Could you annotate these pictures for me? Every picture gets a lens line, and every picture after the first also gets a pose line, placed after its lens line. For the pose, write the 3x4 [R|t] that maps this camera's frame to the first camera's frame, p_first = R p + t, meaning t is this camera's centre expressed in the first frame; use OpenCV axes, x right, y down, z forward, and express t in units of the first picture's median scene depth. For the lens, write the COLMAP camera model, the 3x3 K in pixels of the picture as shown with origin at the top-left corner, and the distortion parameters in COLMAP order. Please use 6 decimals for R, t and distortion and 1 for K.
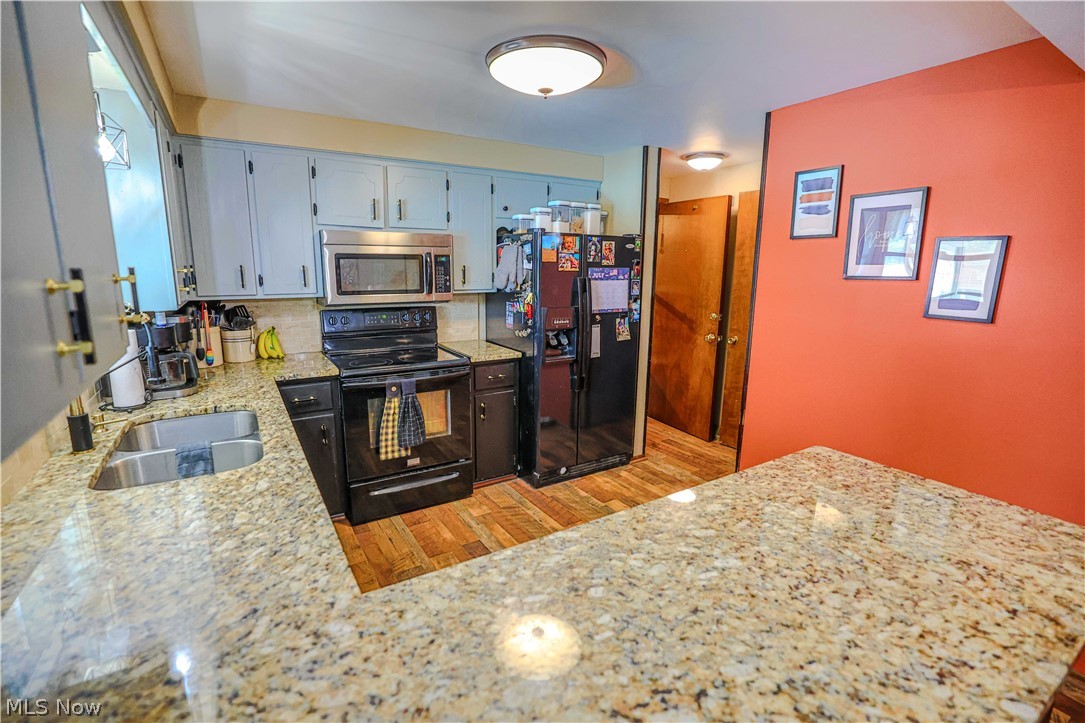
lens RADIAL K [[492.4, 0, 540.2], [0, 492.4, 362.6], [0, 0, 1]] dist [-0.044865, 0.015668]
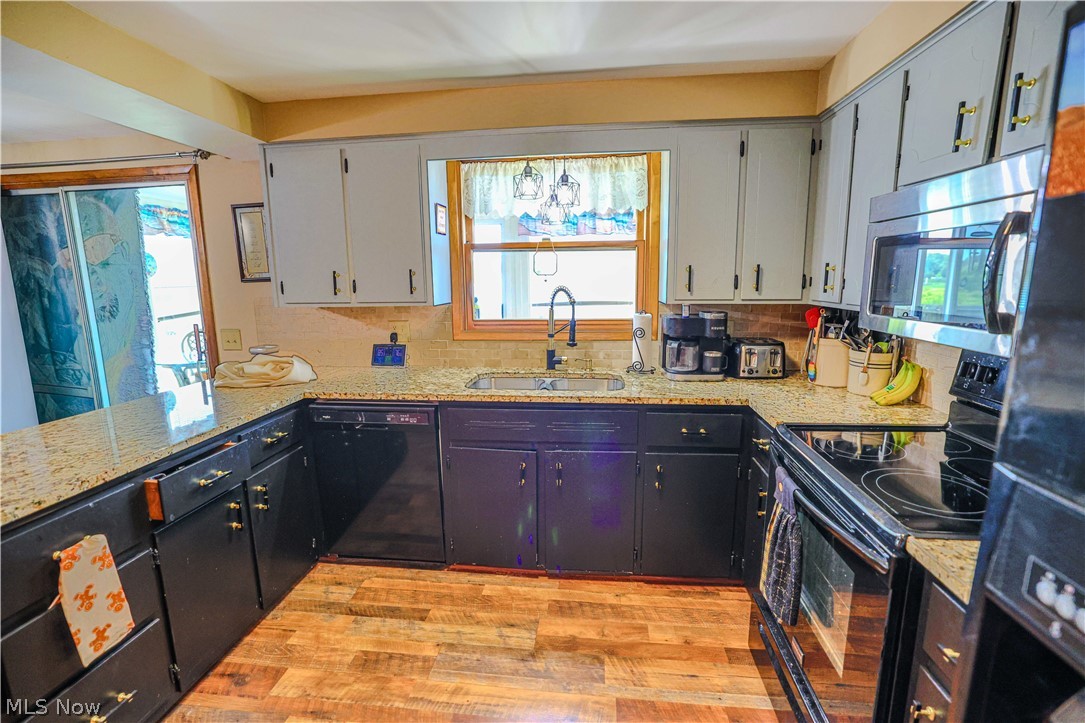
lens RADIAL K [[492.4, 0, 541.8], [0, 492.4, 360.8], [0, 0, 1]] dist [-0.044865, 0.015668]
pose [[-0.622546, 0.130628, -0.771604, 0.238755], [-0.146620, 0.949043, 0.278963, -0.172840], [0.768725, 0.286800, -0.571670, 0.967760]]
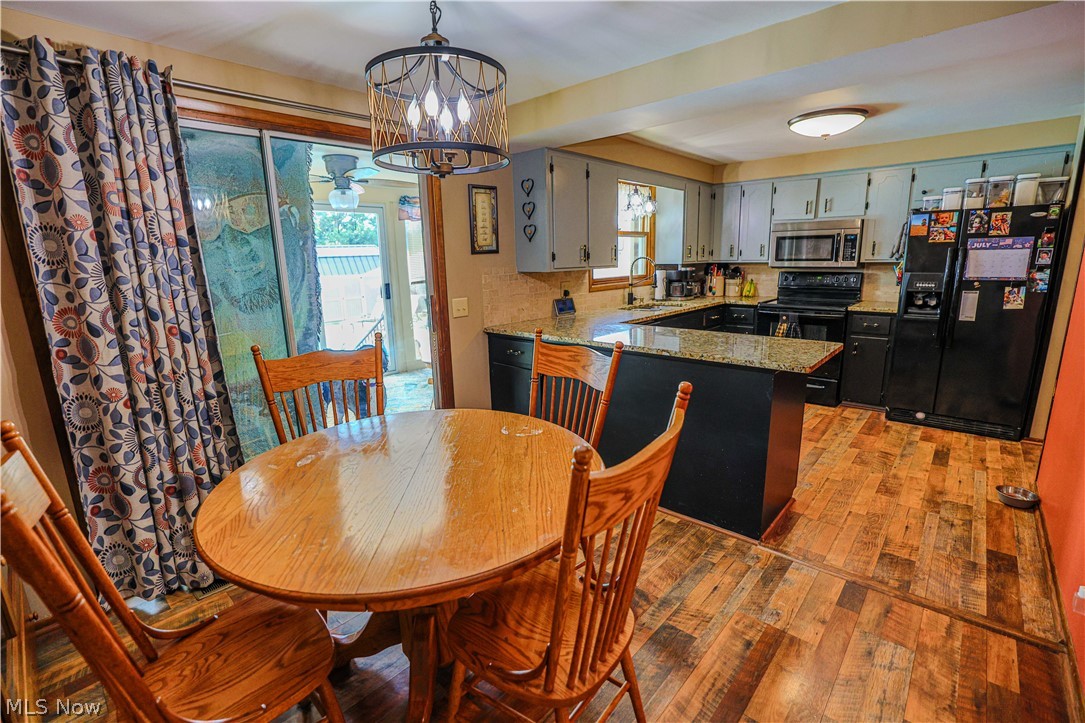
lens RADIAL K [[492.4, 0, 542.2], [0, 492.4, 361.5], [0, 0, 1]] dist [-0.044865, 0.015668]
pose [[0.274871, 0.185582, -0.943401, 0.962550], [-0.160839, 0.976245, 0.145181, 0.082472], [0.947933, 0.111830, 0.298191, -0.227286]]
